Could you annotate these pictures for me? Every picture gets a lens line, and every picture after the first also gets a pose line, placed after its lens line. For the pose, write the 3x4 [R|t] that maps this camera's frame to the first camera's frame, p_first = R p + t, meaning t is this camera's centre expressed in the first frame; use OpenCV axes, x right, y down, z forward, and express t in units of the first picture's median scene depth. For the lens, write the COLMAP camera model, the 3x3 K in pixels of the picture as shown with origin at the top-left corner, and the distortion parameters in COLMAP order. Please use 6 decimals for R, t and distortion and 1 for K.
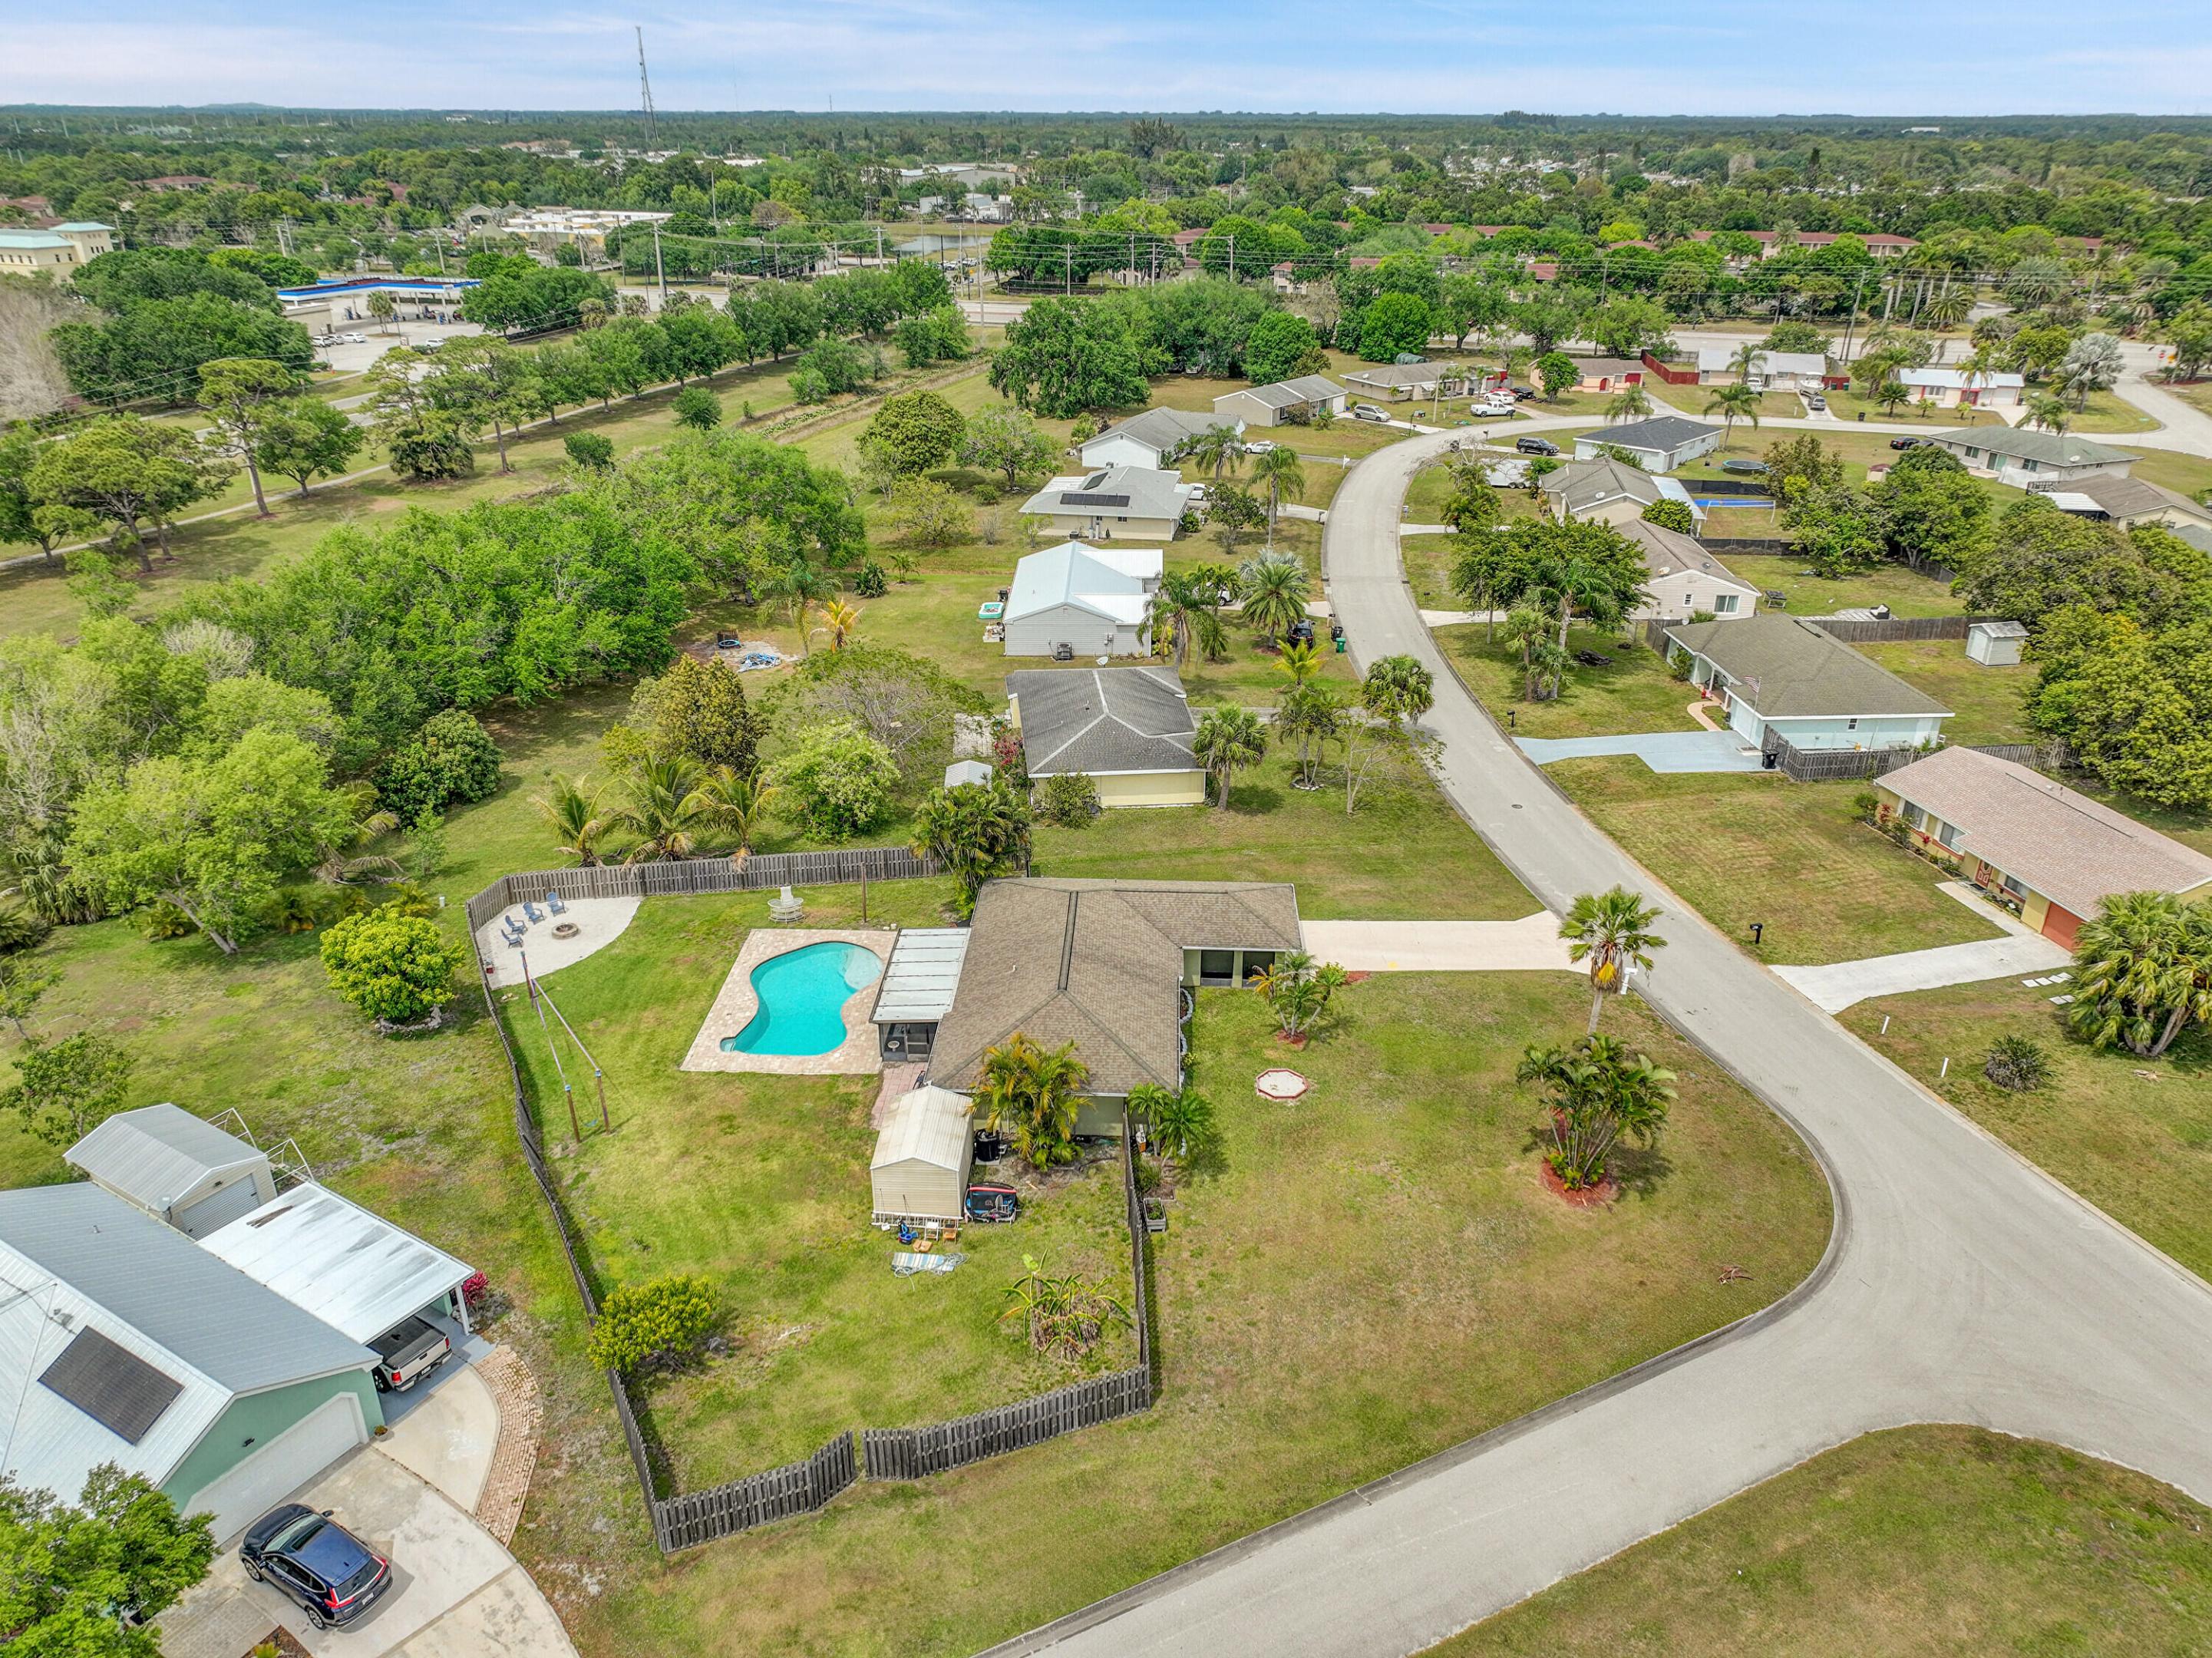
lens RADIAL K [[1549.6, 0, 1104.8], [0, 1549.6, 828.1], [0, 0, 1]] dist [0.003018, 0.004478]
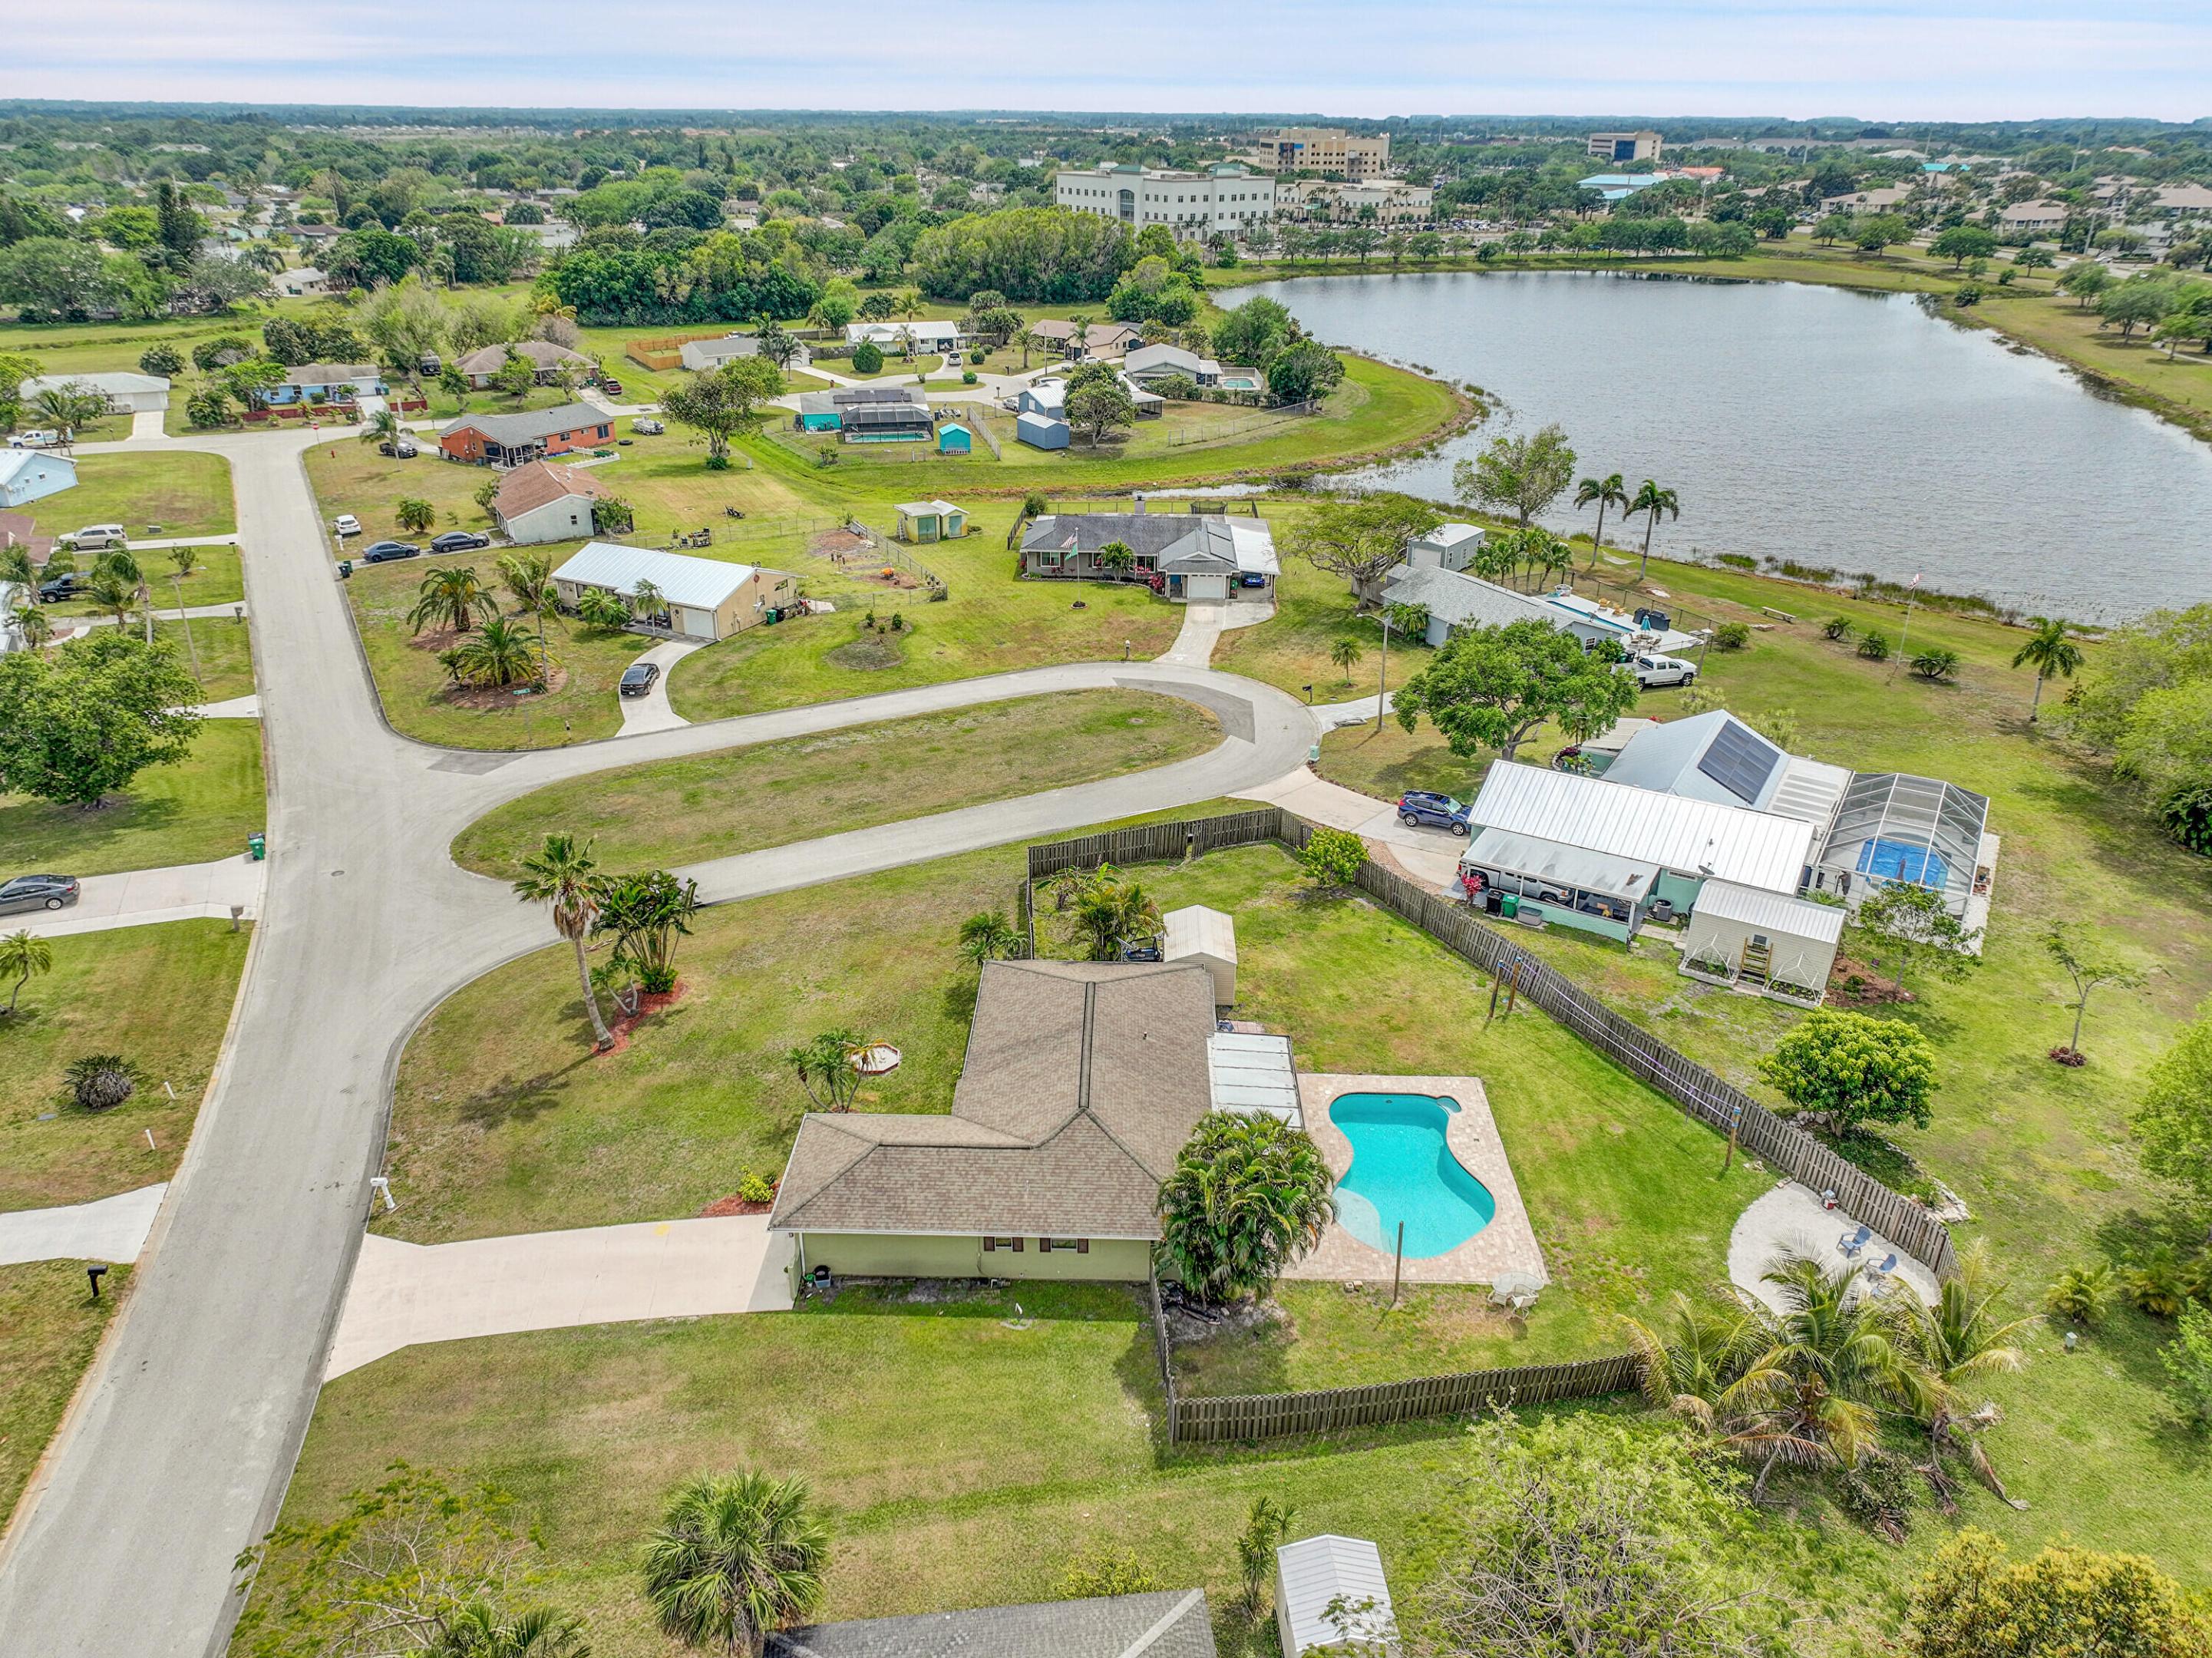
lens RADIAL K [[1548.0, 0, 1106.0], [0, 1548.0, 829.0], [0, 0, 1]] dist [0.004340, 0.011480]
pose [[-0.999786, -0.002819, -0.020494, -0.018371], [-0.017455, 0.646685, 0.762558, -0.802818], [0.011104, 0.762752, -0.646595, 1.747663]]
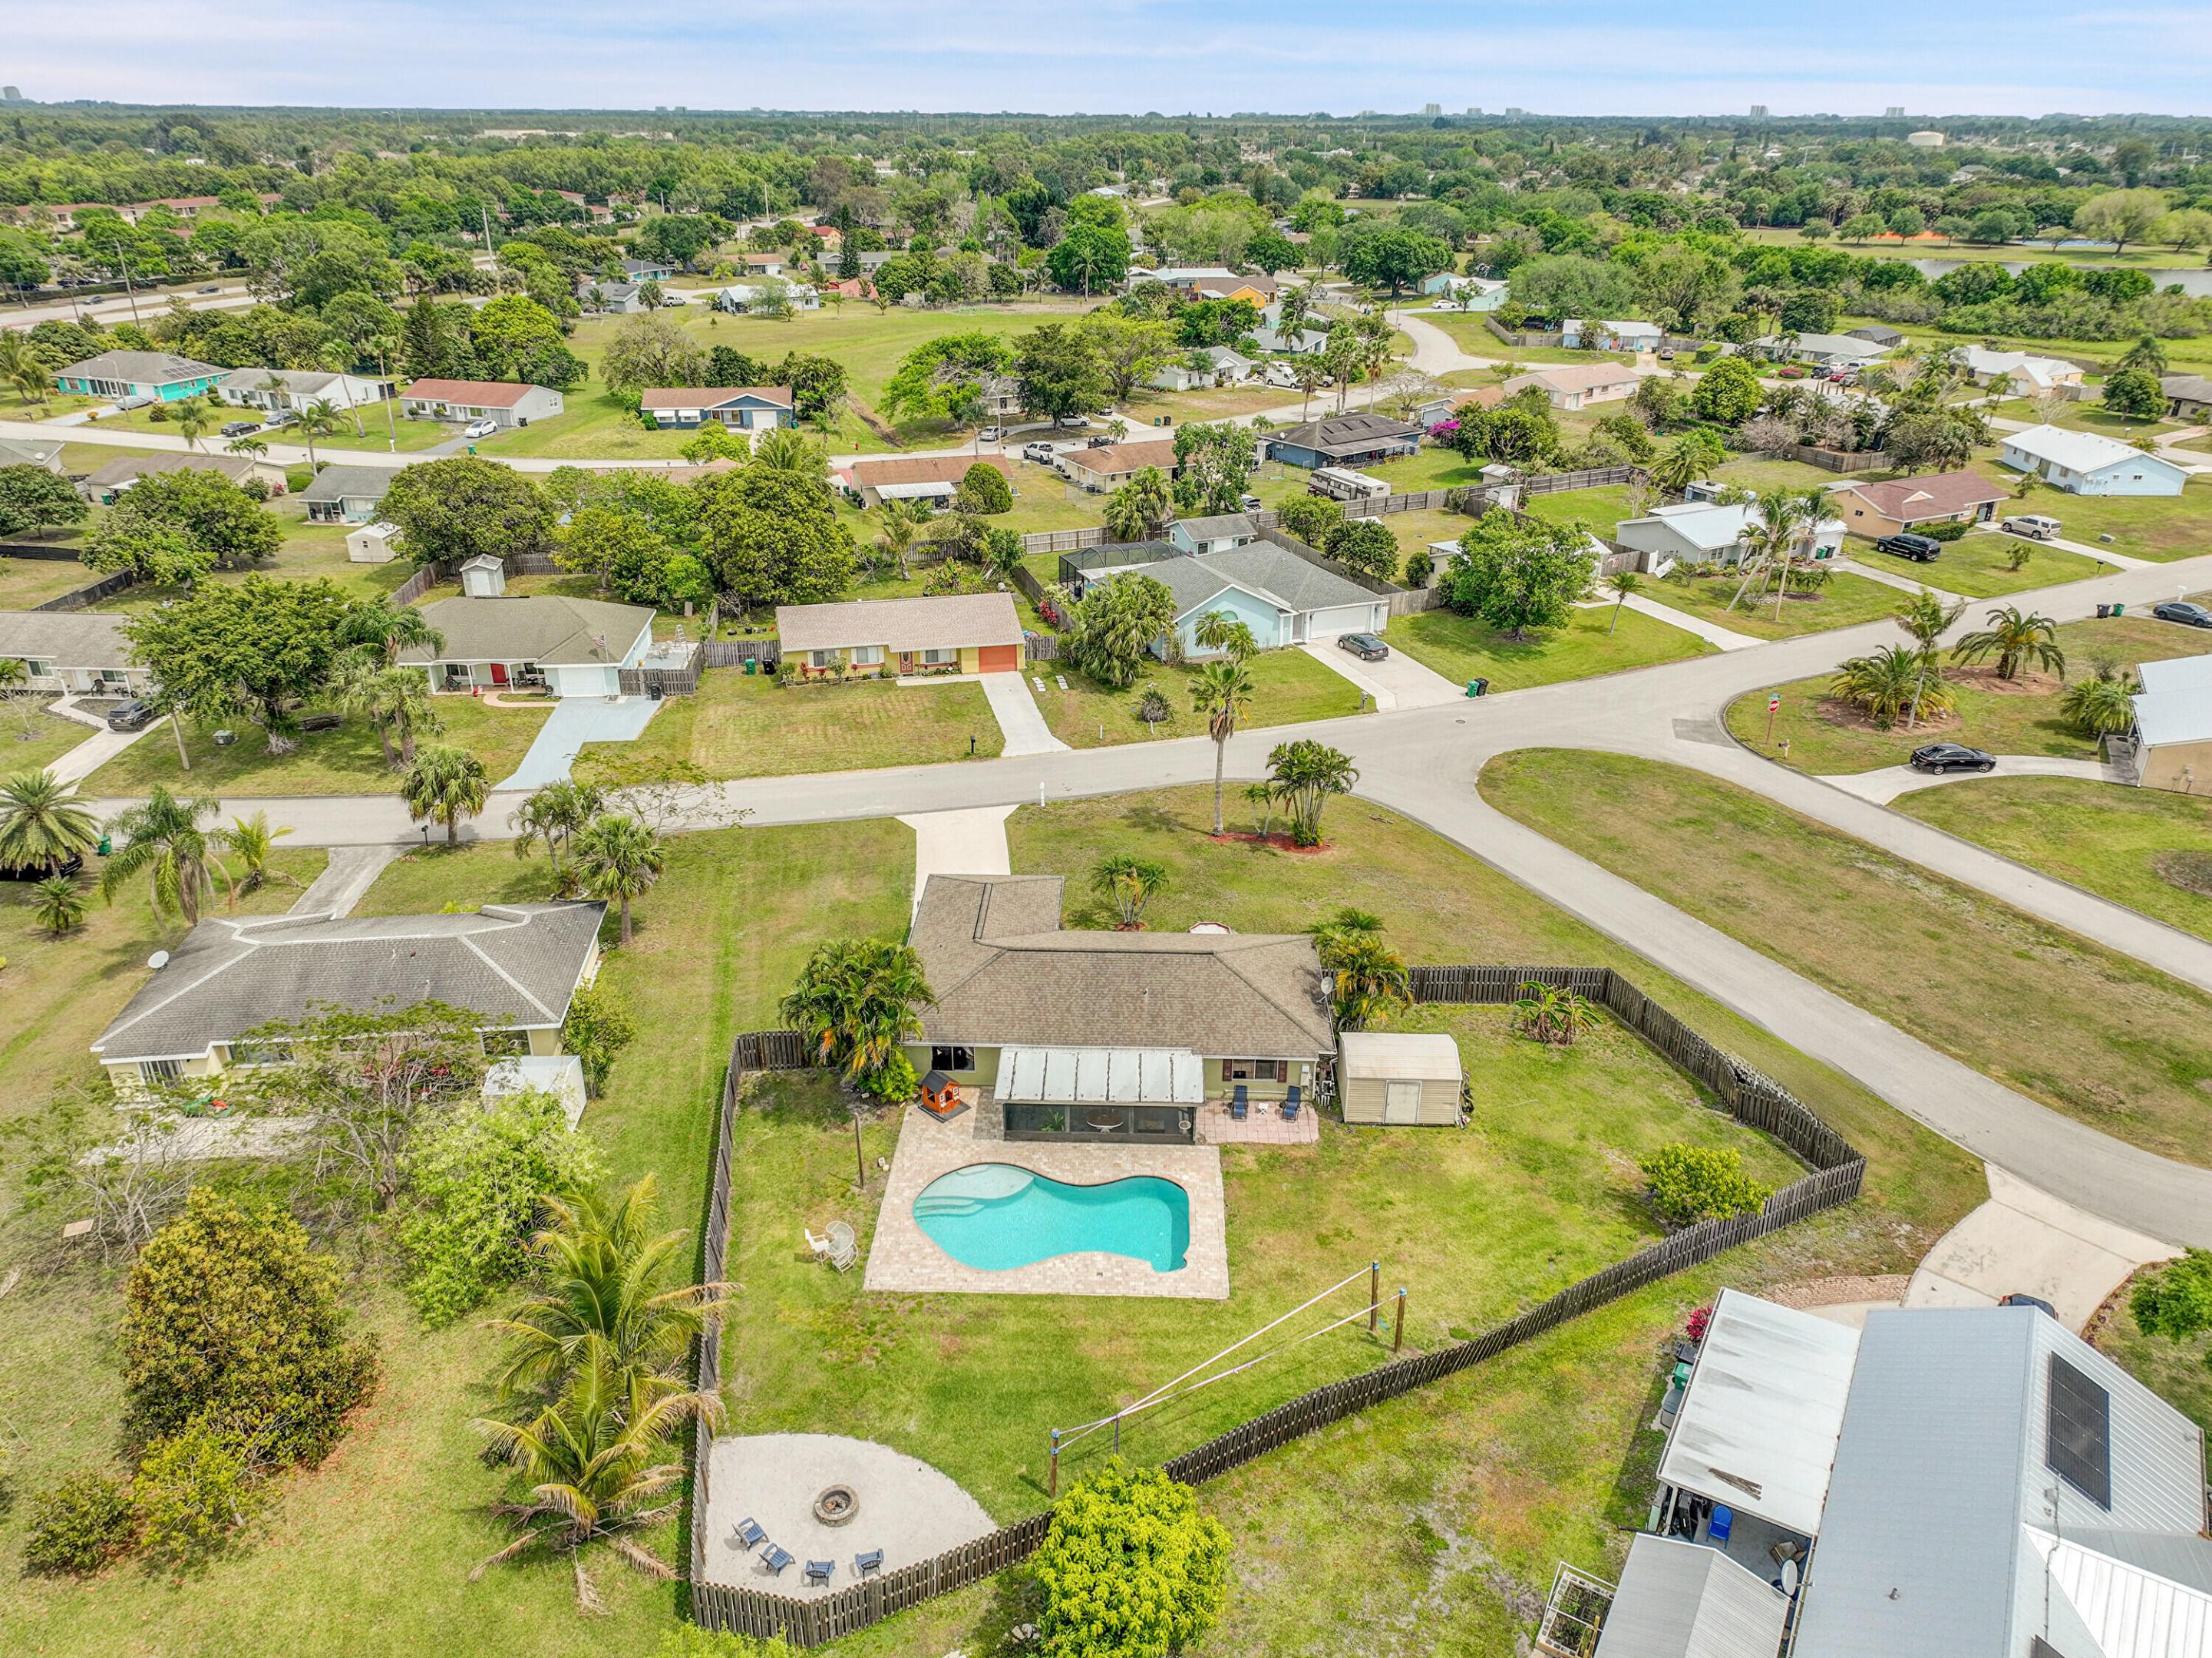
lens RADIAL K [[1549.6, 0, 1104.8], [0, 1549.6, 828.1], [0, 0, 1]] dist [0.003018, 0.004478]
pose [[-0.010797, -0.425497, 0.904895, -1.036963], [0.415074, 0.821393, 0.391186, -0.445931], [-0.909724, 0.379822, 0.167744, 0.957738]]
